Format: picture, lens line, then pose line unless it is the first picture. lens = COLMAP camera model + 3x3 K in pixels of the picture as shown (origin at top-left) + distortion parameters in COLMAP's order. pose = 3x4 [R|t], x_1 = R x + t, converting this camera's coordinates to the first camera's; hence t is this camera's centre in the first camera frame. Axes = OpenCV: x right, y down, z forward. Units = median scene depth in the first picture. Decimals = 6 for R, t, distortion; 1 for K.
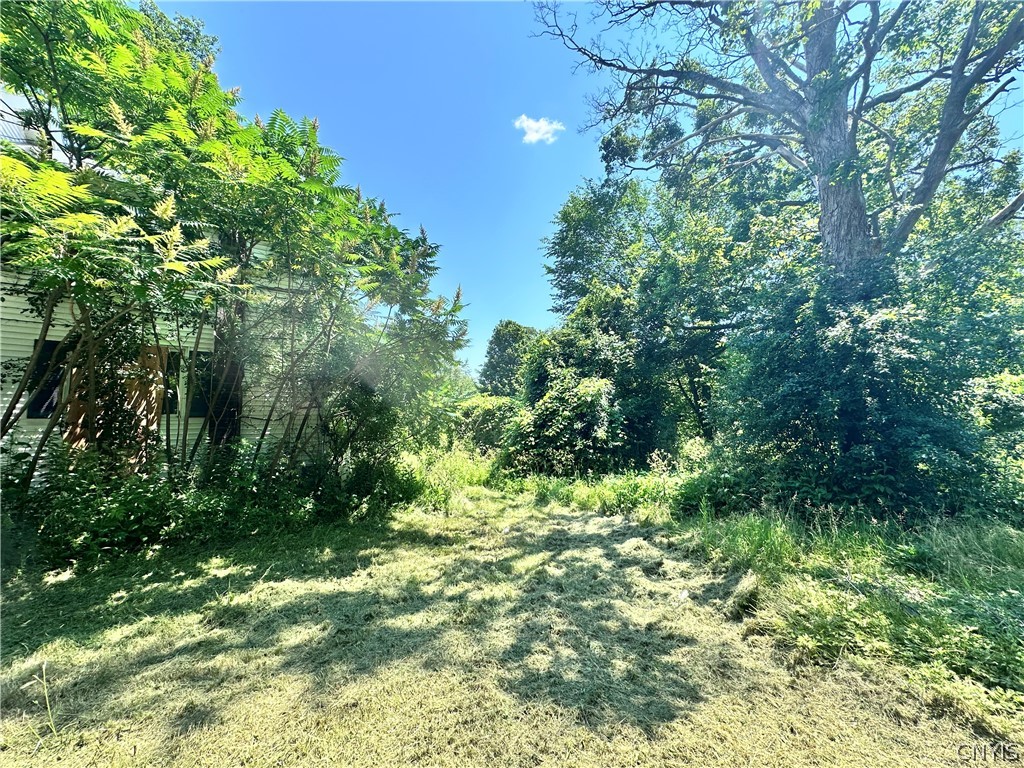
lens RADIAL K [[405.9, 0, 513.6], [0, 405.9, 383.0], [0, 0, 1]] dist [-0.004282, 0.000370]
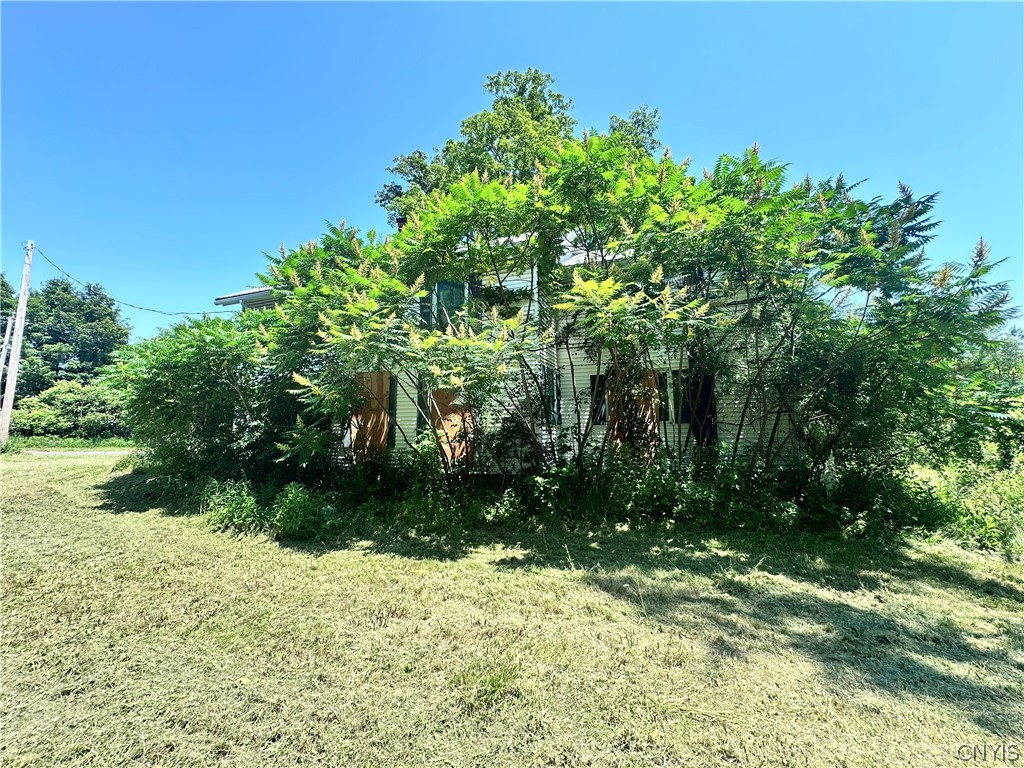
lens RADIAL K [[405.9, 0, 513.6], [0, 405.9, 383.0], [0, 0, 1]] dist [-0.004282, 0.000370]
pose [[0.508759, -0.094252, -0.855734, 0.036556], [0.085912, 0.994586, -0.058468, -0.013224], [0.856612, -0.043772, 0.514101, -0.108464]]
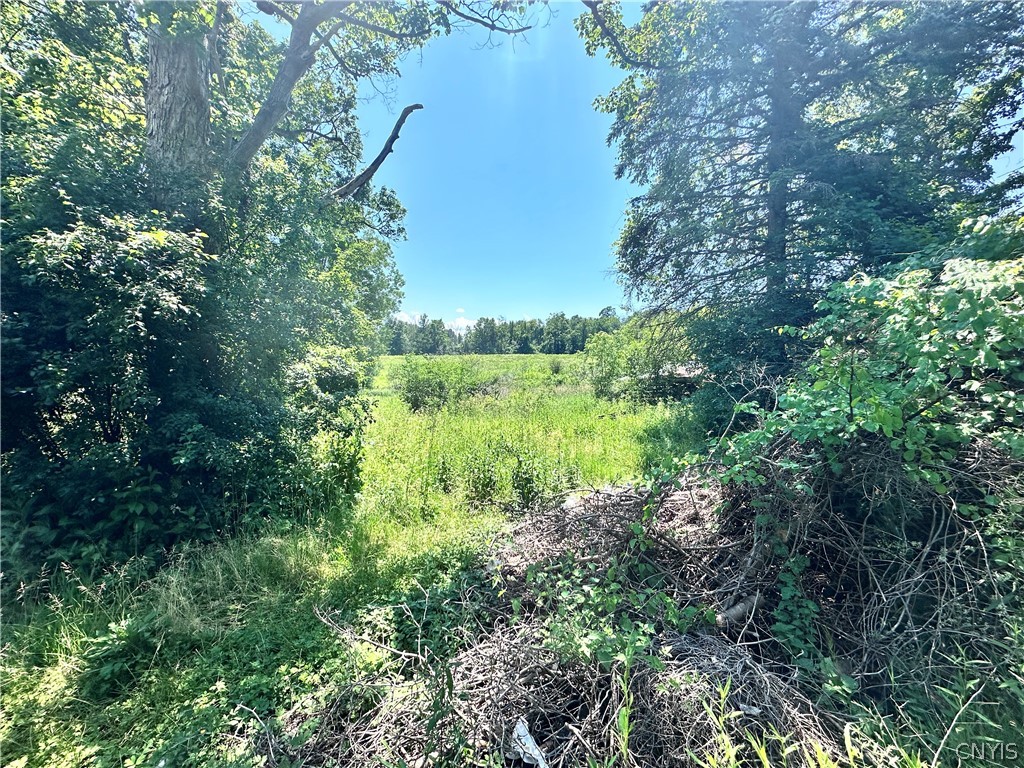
lens RADIAL K [[405.9, 0, 513.6], [0, 405.9, 383.0], [0, 0, 1]] dist [-0.004282, 0.000370]
pose [[0.336406, -0.006182, 0.941697, 0.177501], [-0.099160, 0.994187, 0.041950, -0.008713], [-0.936482, -0.107491, 0.333837, 0.086544]]
